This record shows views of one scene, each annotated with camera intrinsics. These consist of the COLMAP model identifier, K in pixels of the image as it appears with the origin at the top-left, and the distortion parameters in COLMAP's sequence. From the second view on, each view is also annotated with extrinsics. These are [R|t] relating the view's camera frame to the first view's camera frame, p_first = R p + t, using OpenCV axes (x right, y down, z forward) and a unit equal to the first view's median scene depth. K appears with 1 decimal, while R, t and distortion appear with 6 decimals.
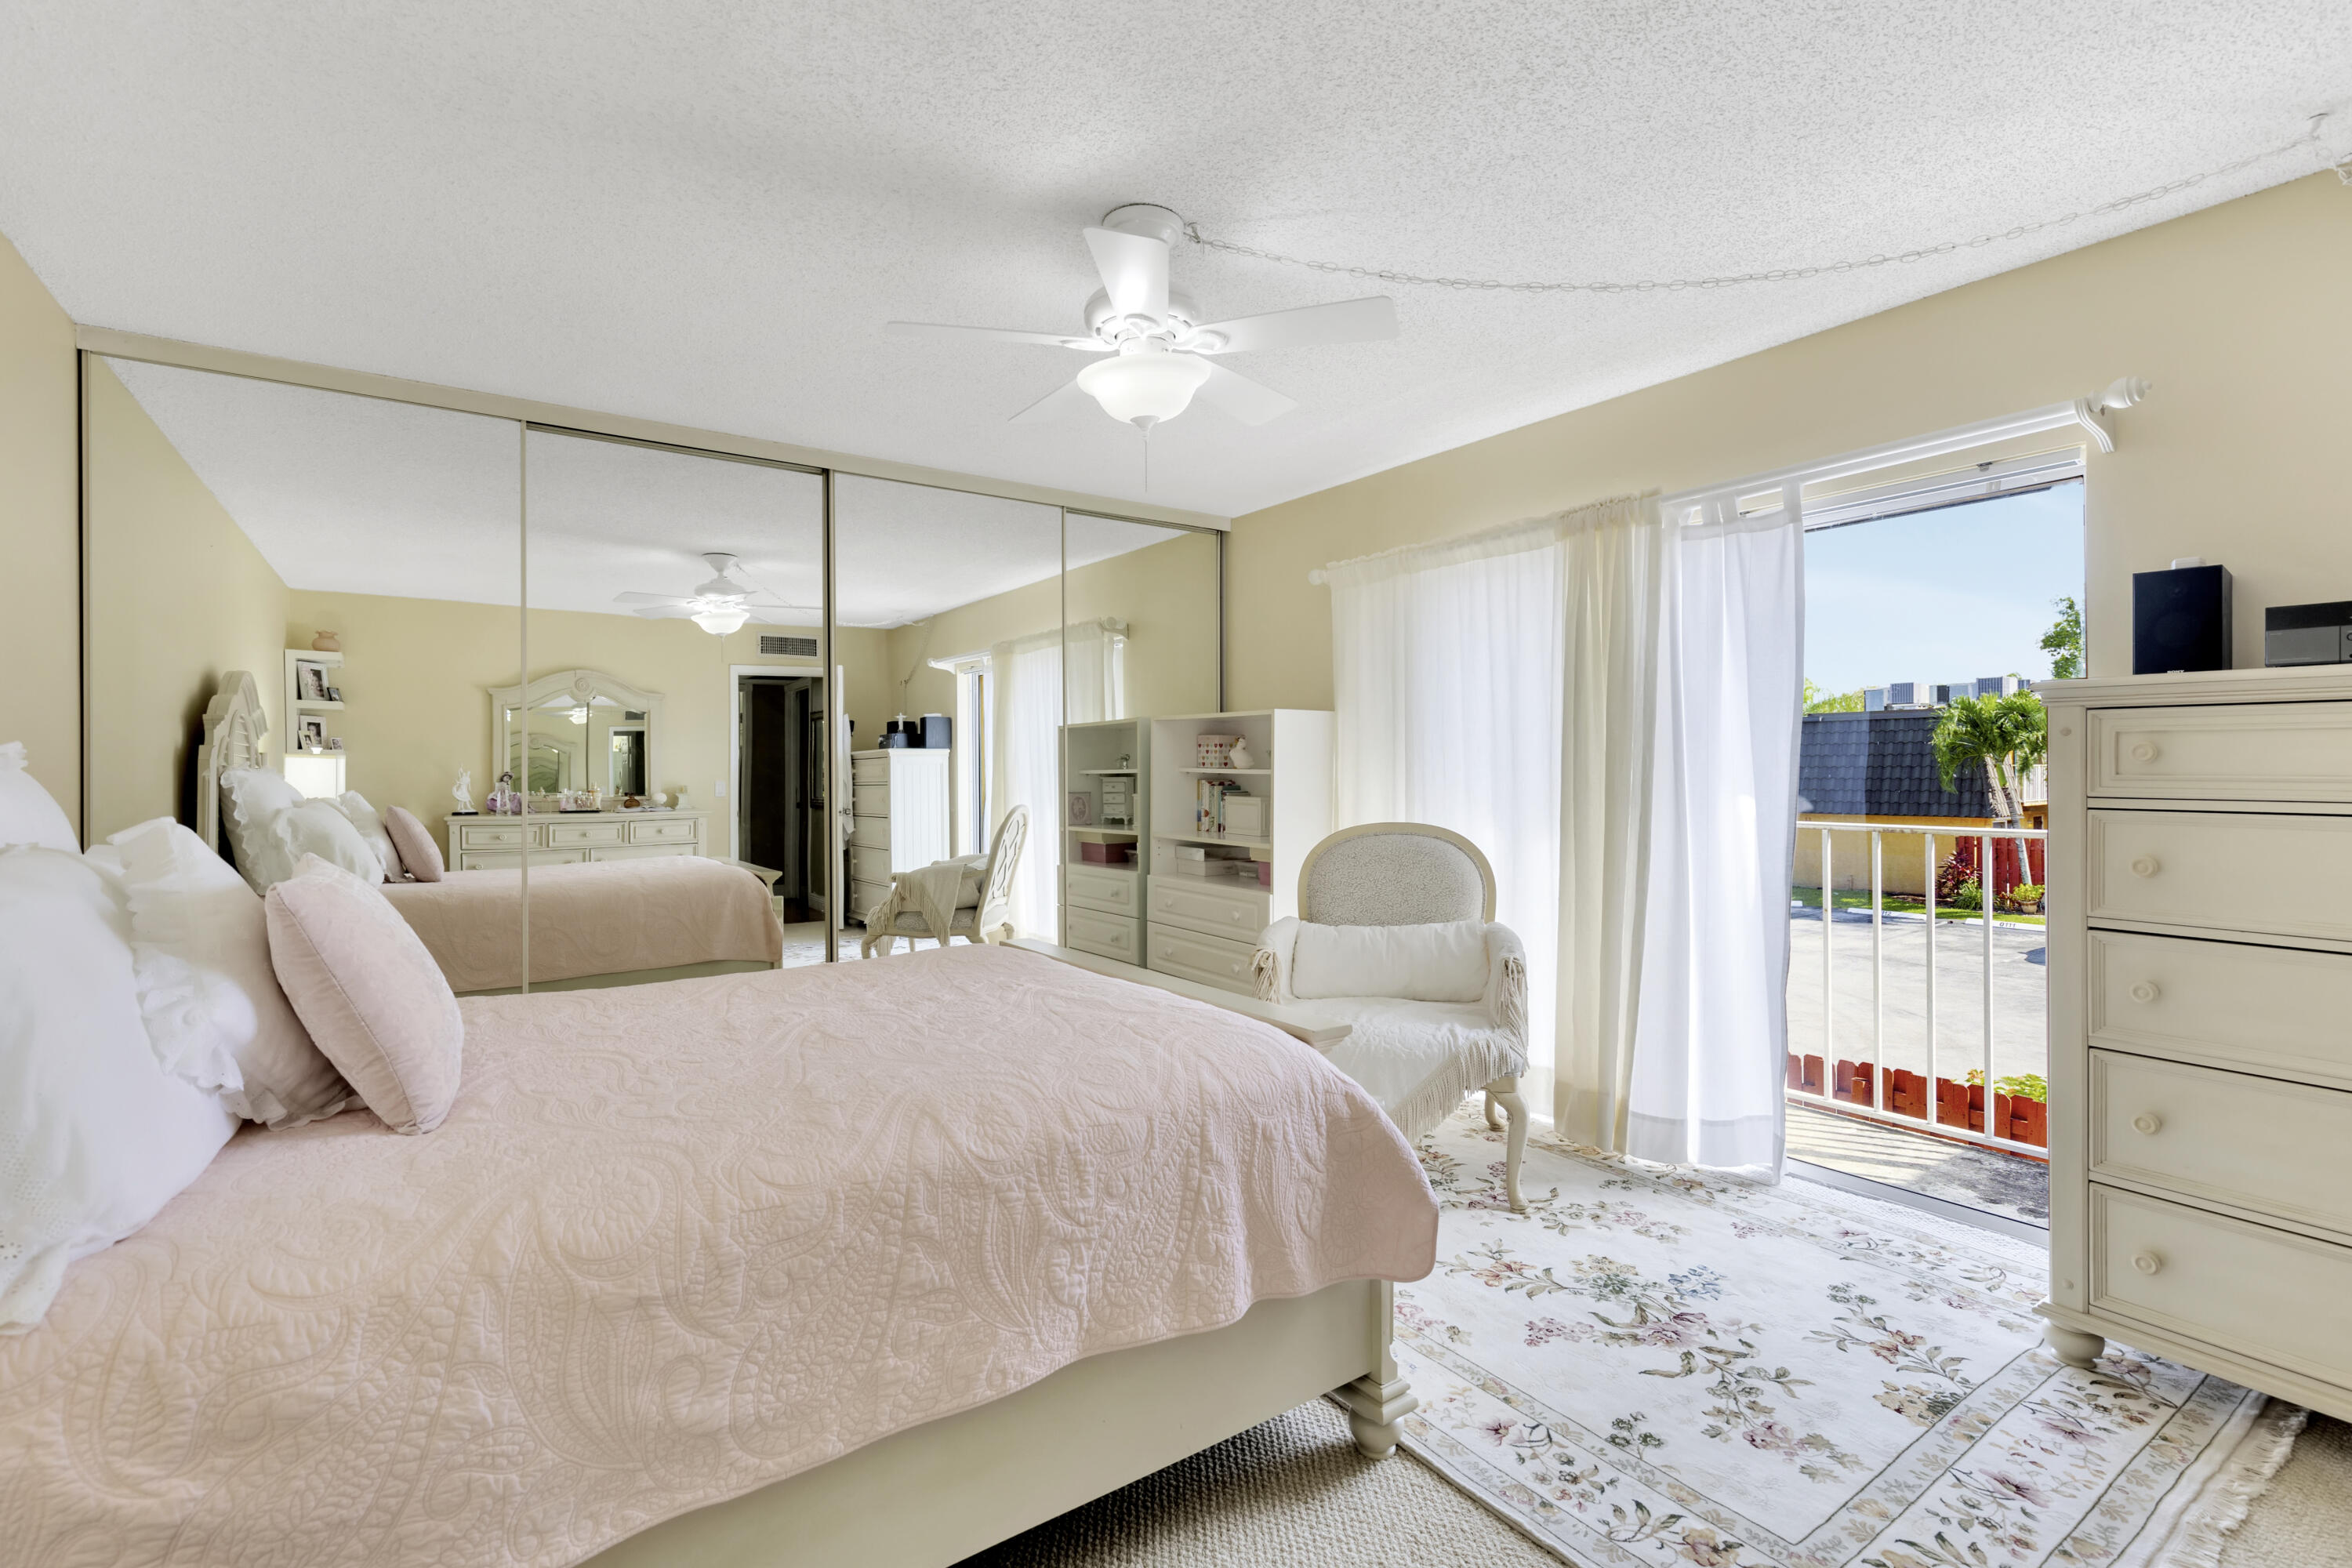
lens RADIAL K [[1058.4, 0, 1186.7], [0, 1058.4, 777.6], [0, 0, 1]] dist [0.002331, -0.000445]
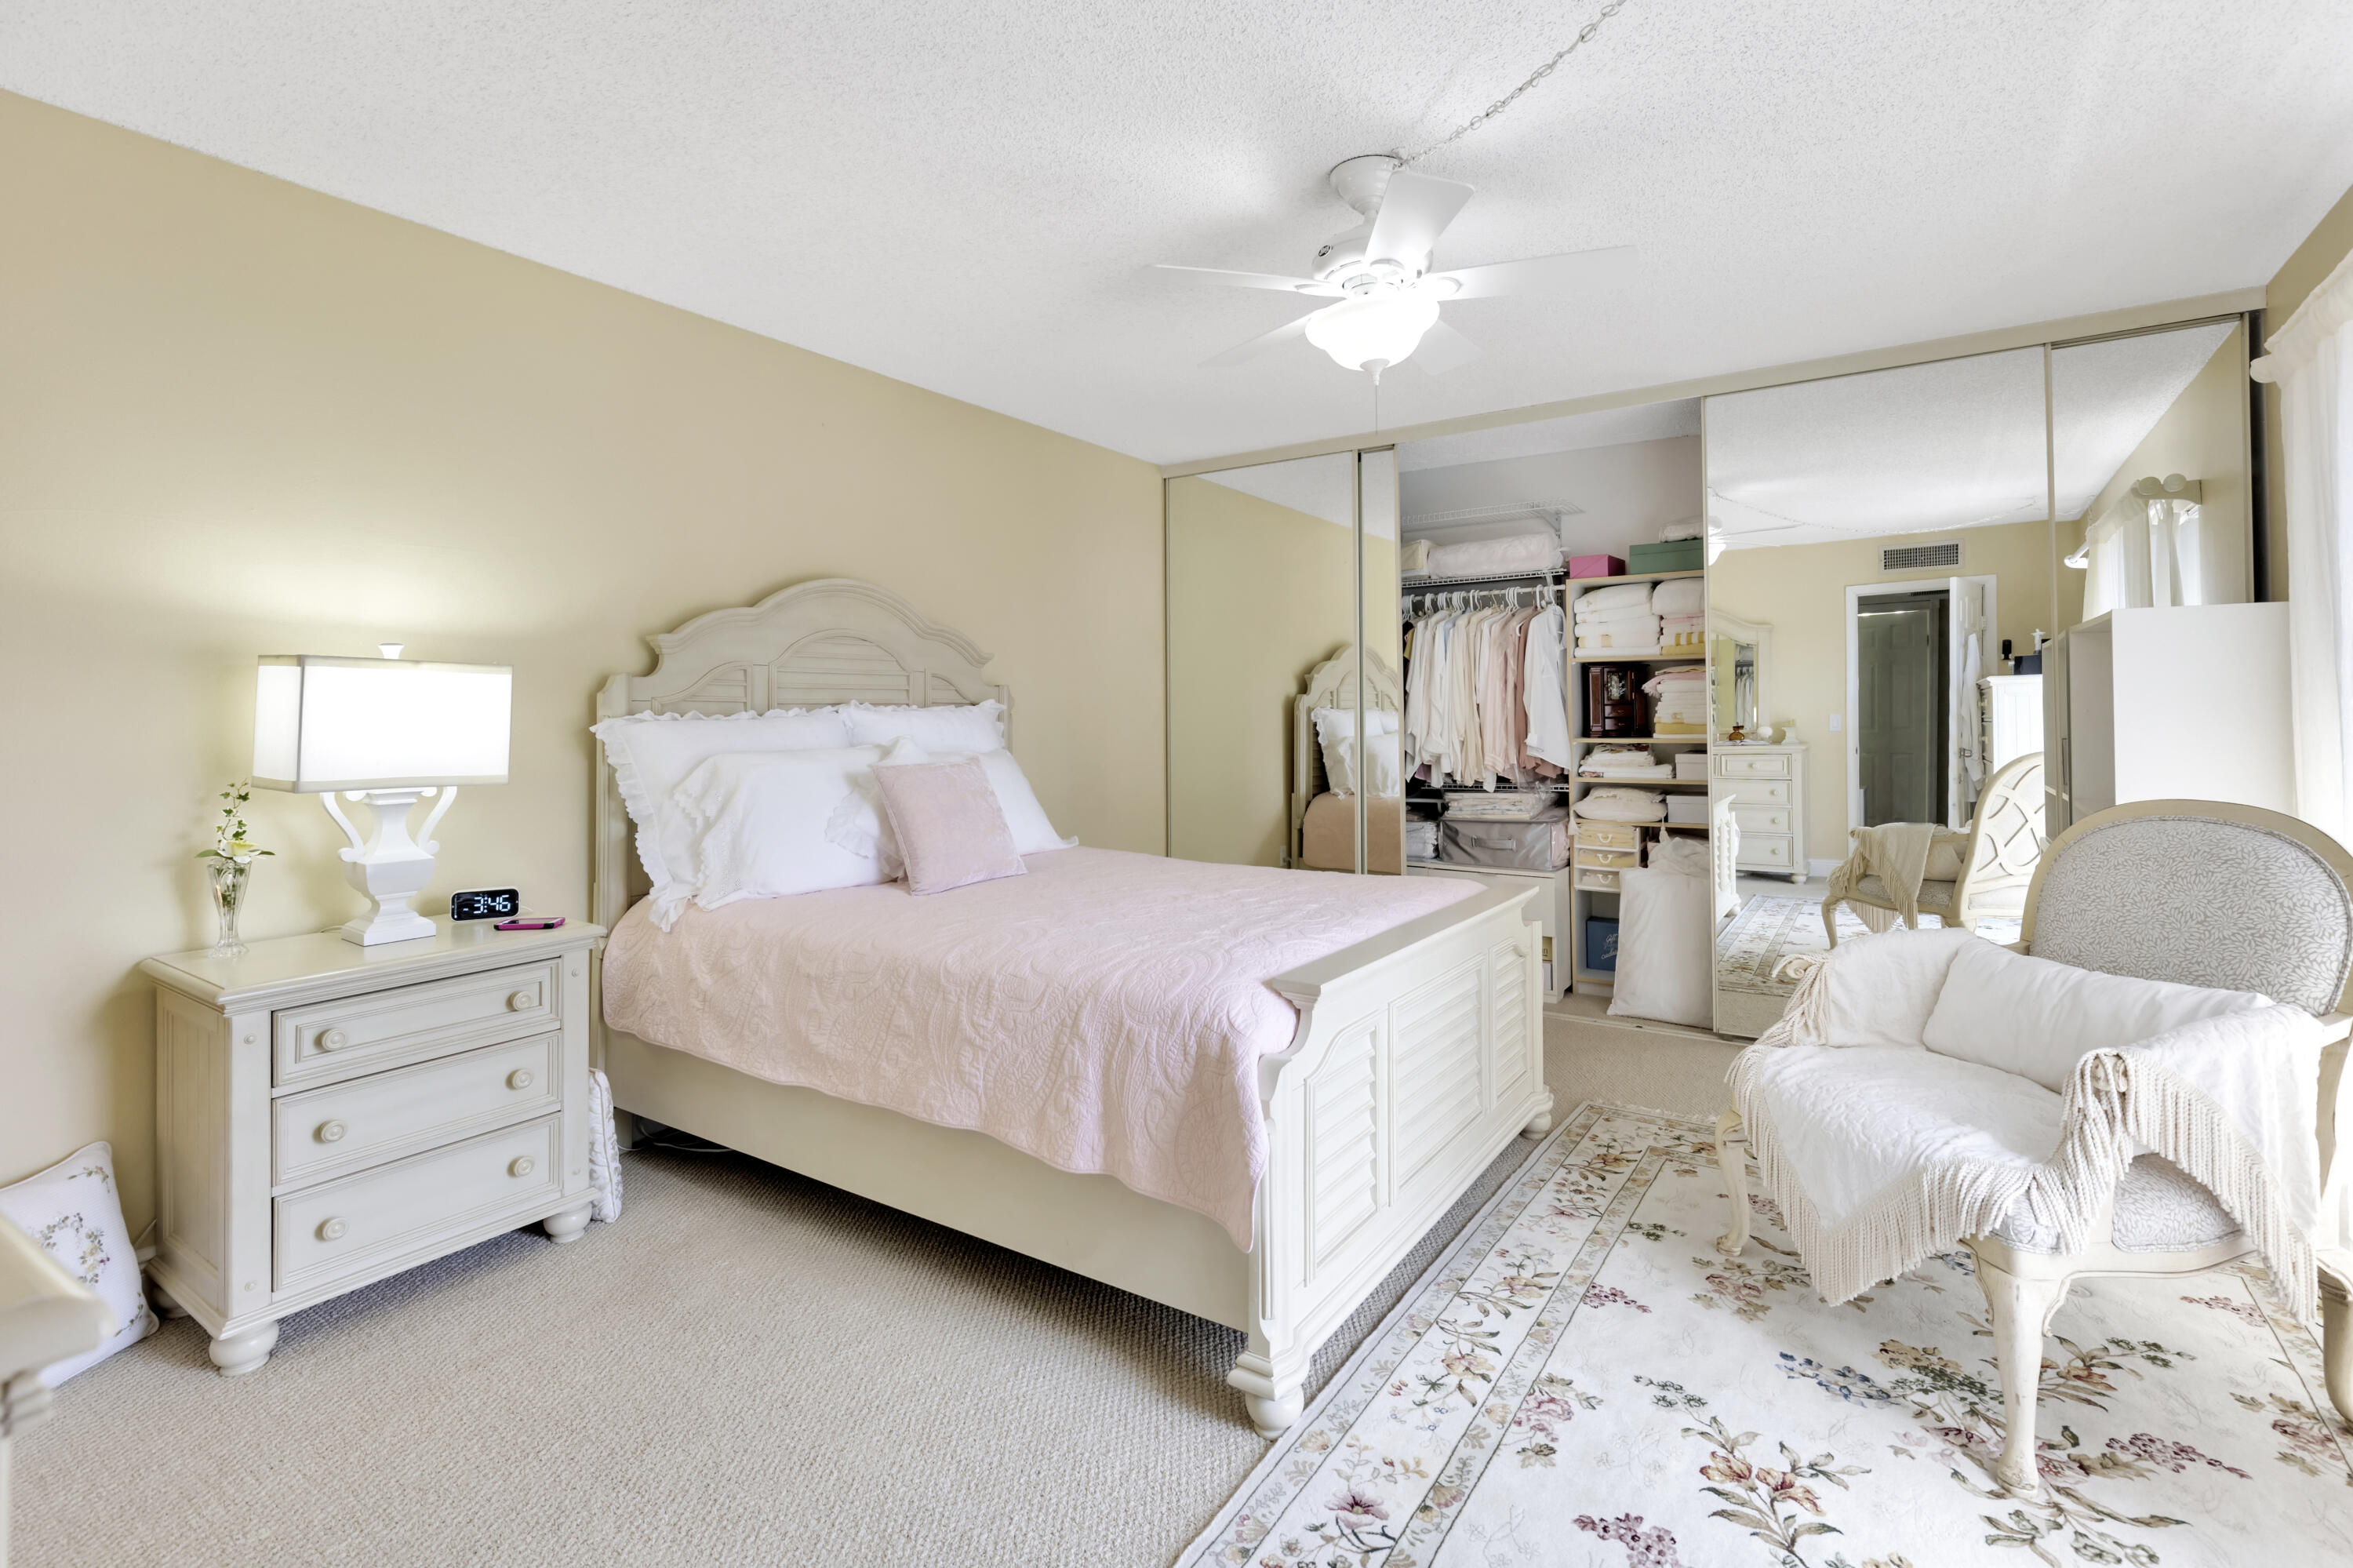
lens RADIAL K [[1084.3, 0, 1181.4], [0, 1084.3, 703.2], [0, 0, 1]] dist [0.000584, -0.000349]
pose [[0.360494, -0.009785, -0.932710, 1.116139], [0.002300, 0.999951, -0.009602, -0.006231], [0.932759, 0.001317, 0.360499, 0.601924]]
